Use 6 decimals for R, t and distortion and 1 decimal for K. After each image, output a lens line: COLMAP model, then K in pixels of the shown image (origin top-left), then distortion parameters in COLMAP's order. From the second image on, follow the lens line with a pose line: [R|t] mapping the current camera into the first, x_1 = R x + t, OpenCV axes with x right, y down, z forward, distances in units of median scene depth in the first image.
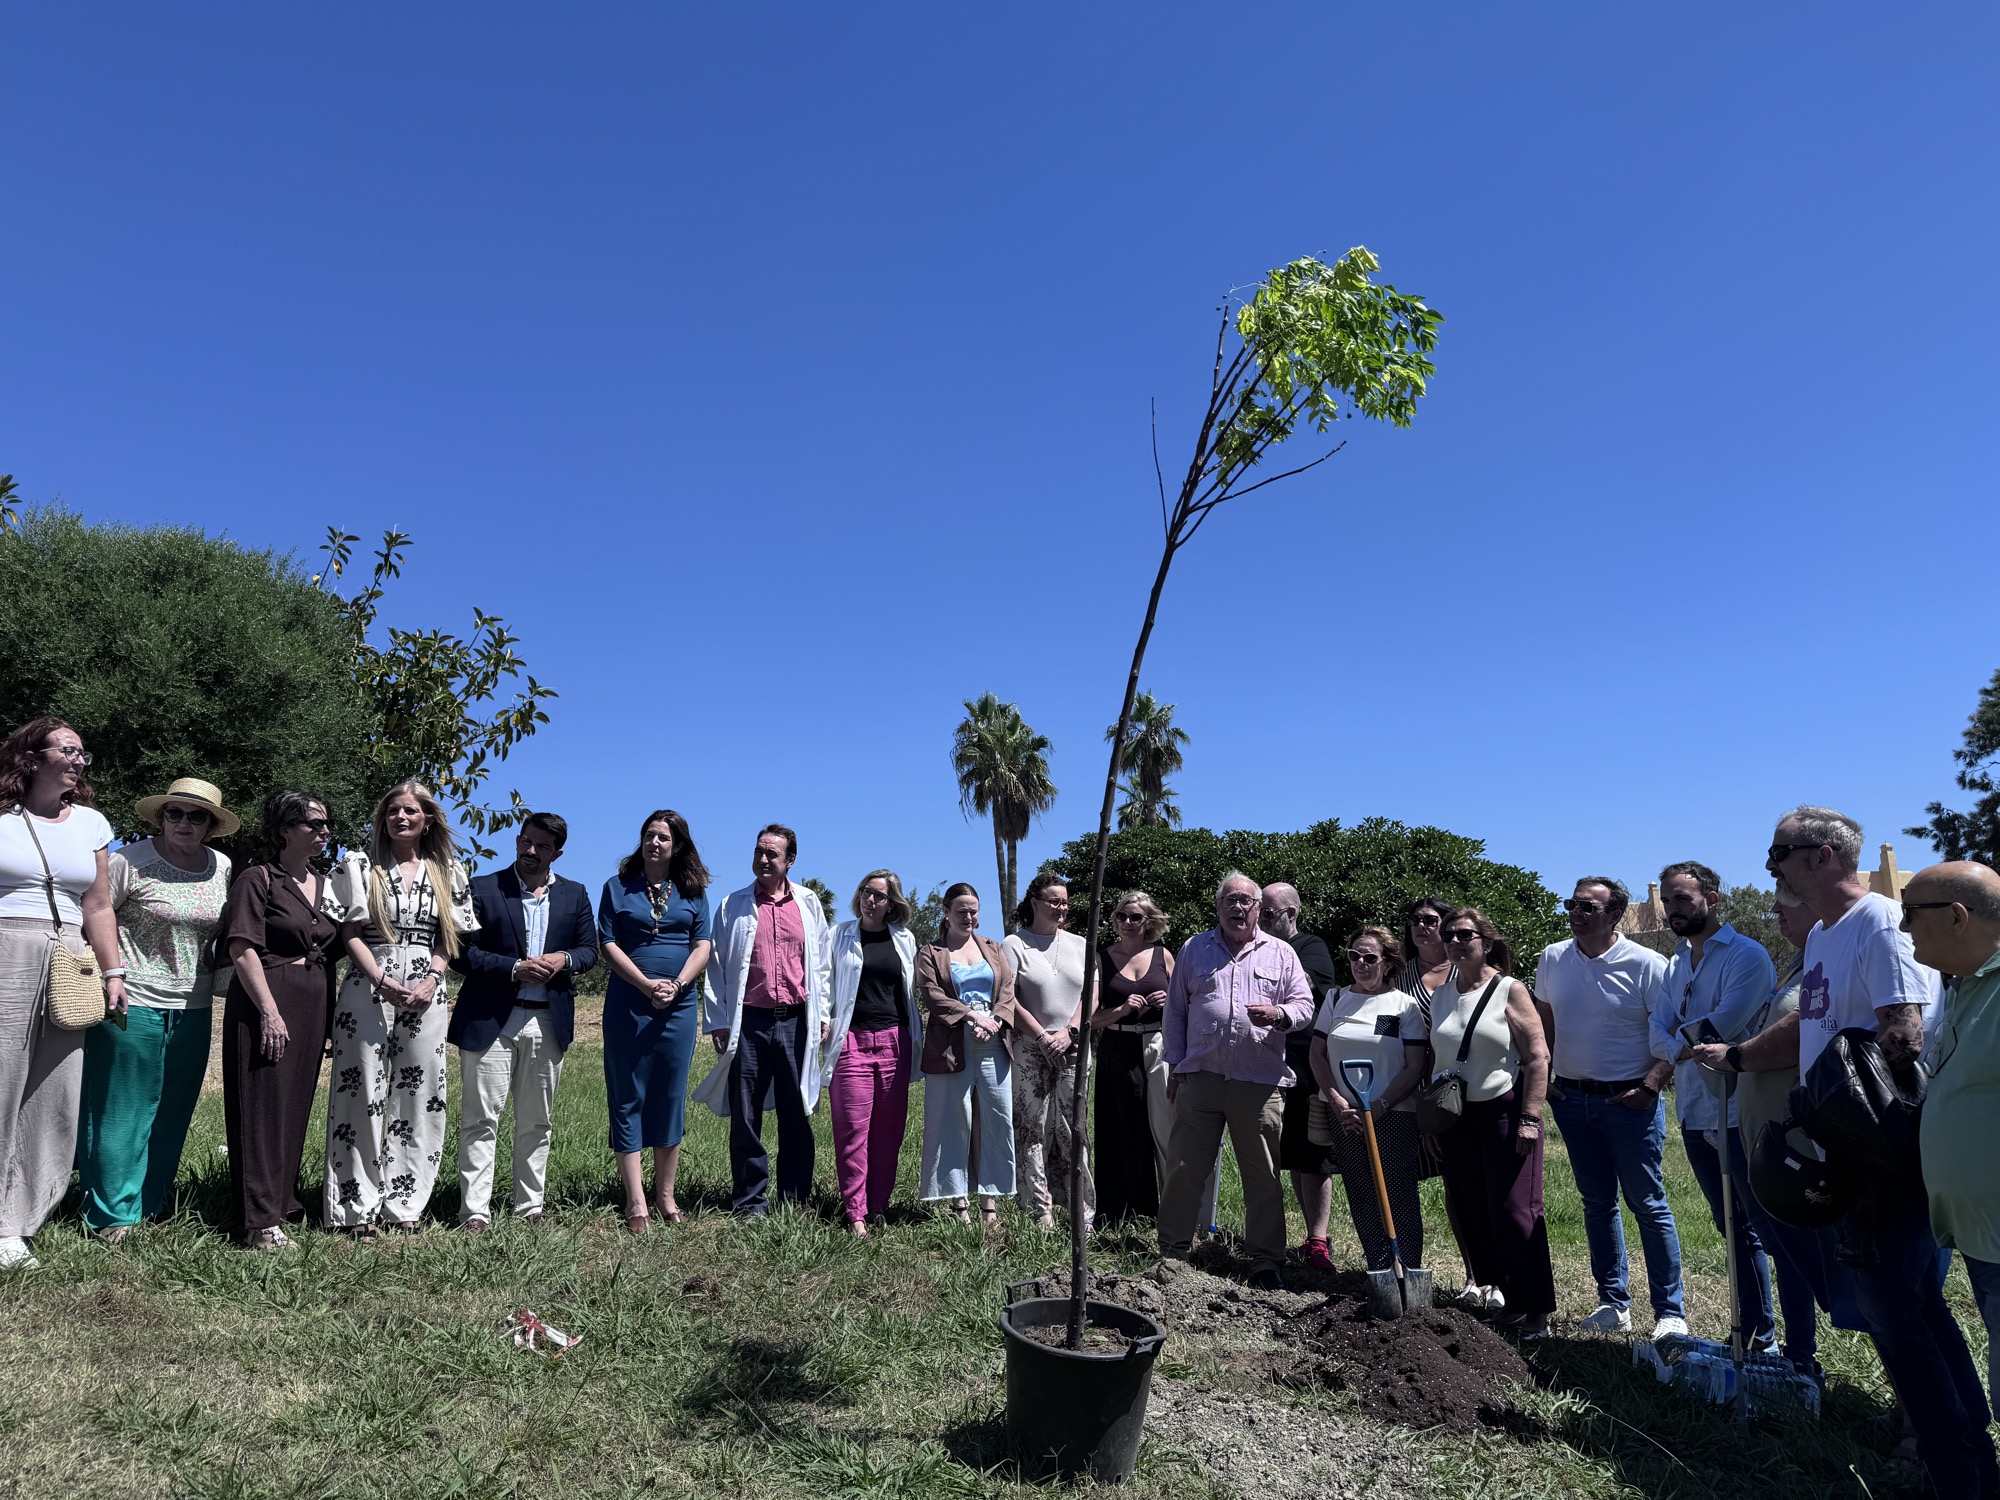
lens RADIAL K [[1424.8, 0, 1006.1], [0, 1424.8, 758.9], [0, 0, 1]] dist [0.045277, -0.025919]
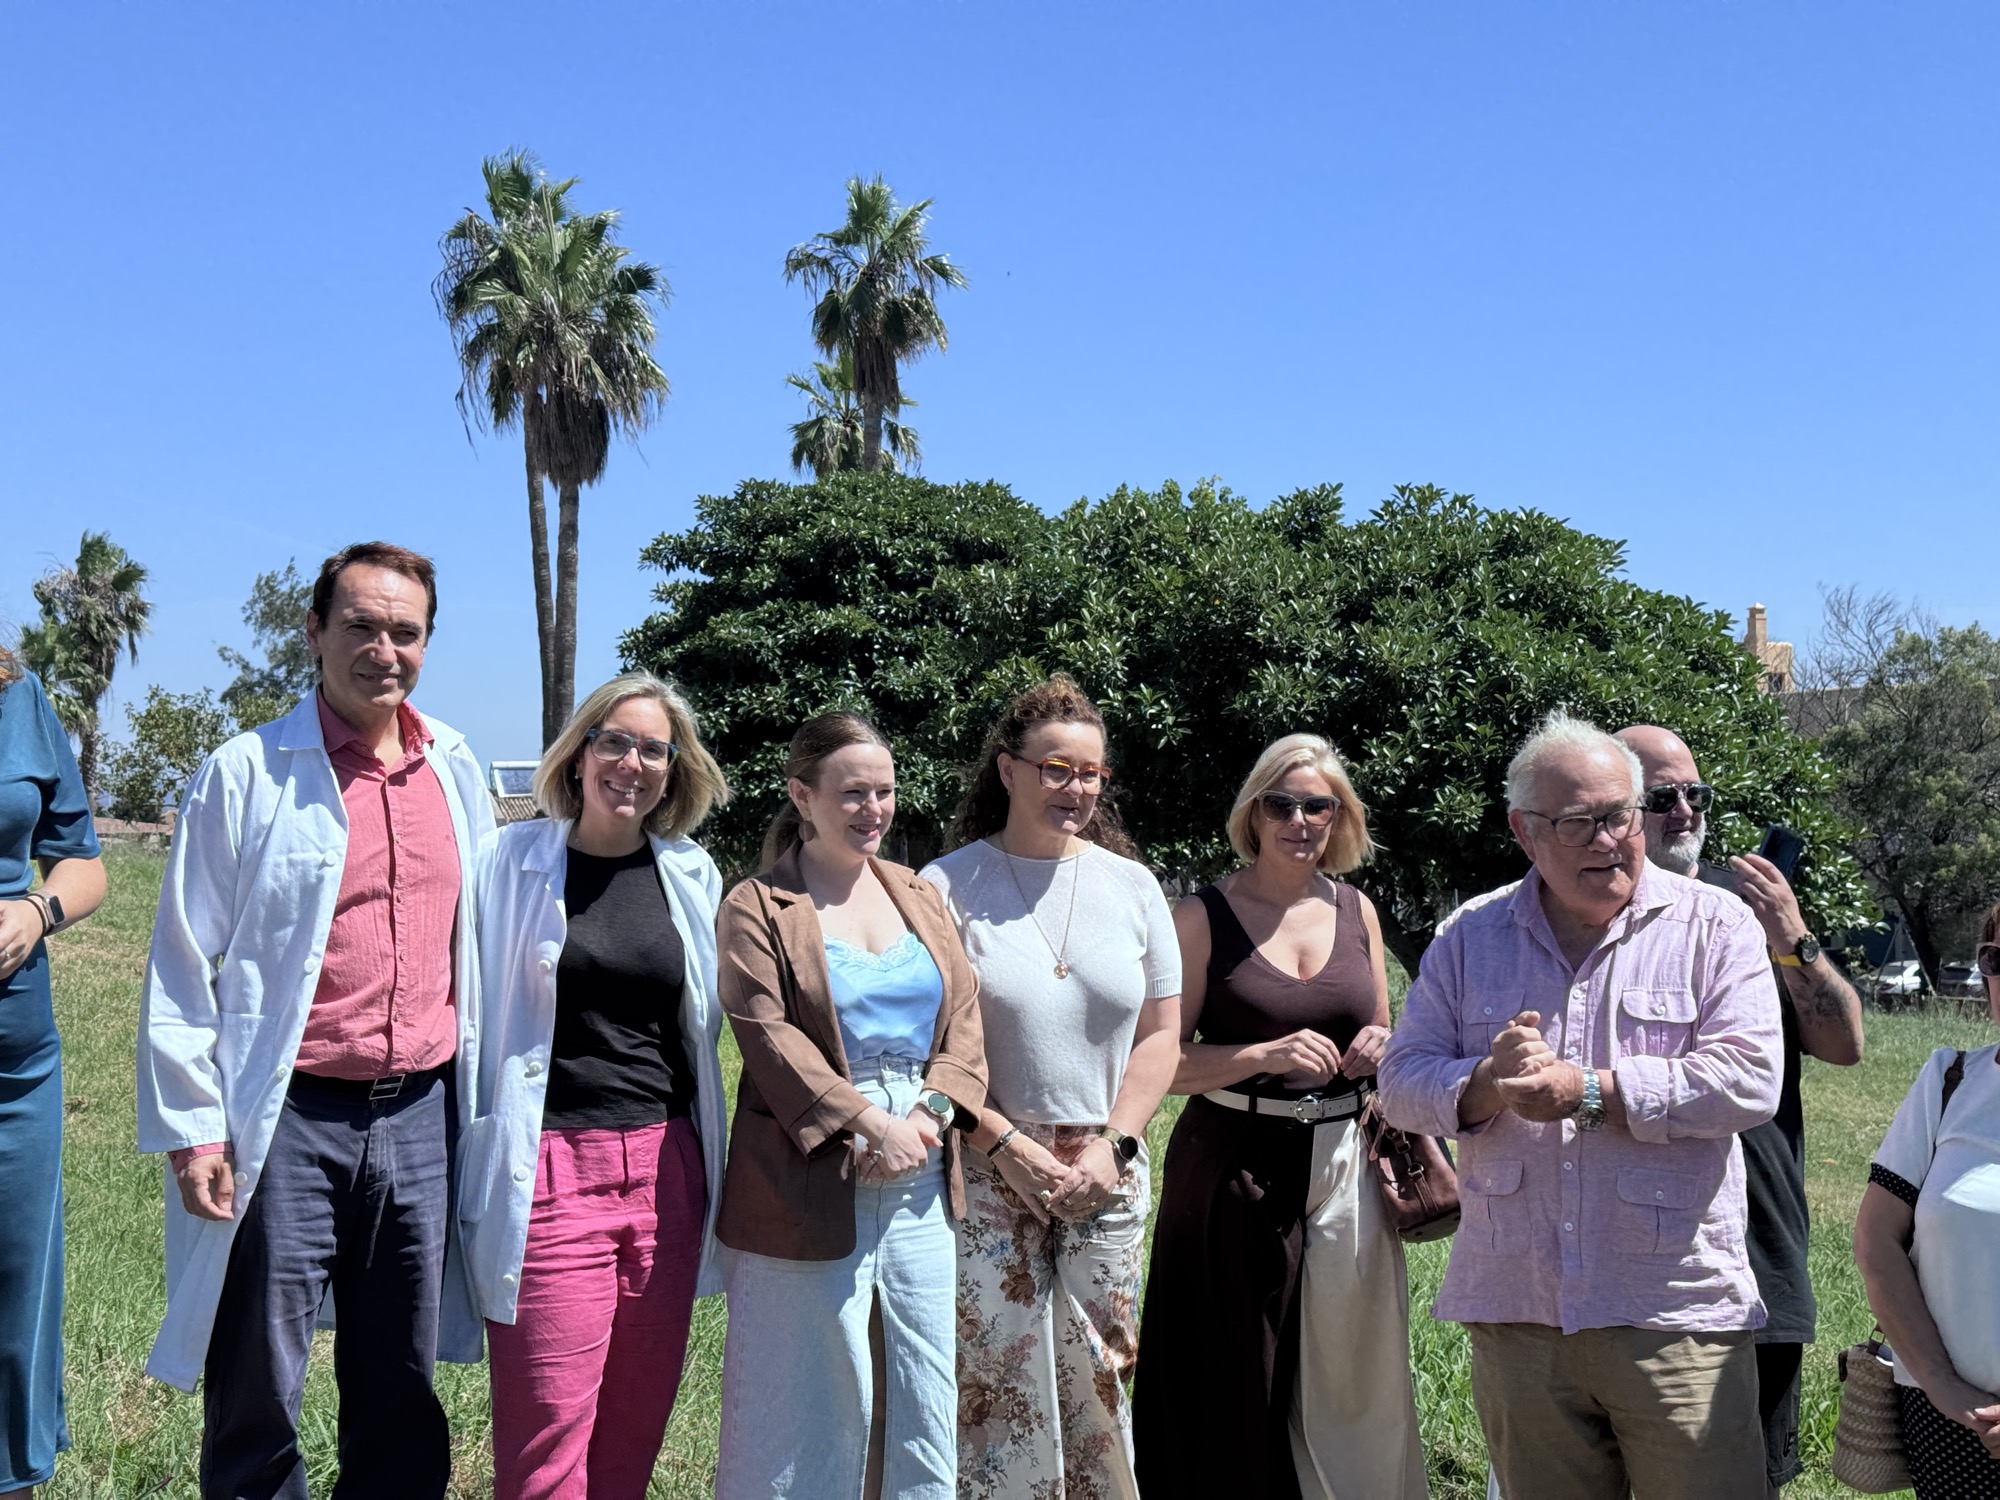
lens RADIAL K [[2822.9, 0, 934.1], [0, 2822.9, 751.8], [0, 0, 1]] dist [0.134620, 0.000000]
pose [[0.987271, 0.031759, 0.155844, -0.039229], [-0.055144, 0.987432, 0.148114, -0.001502], [-0.149181, -0.154823, 0.976614, 0.105952]]
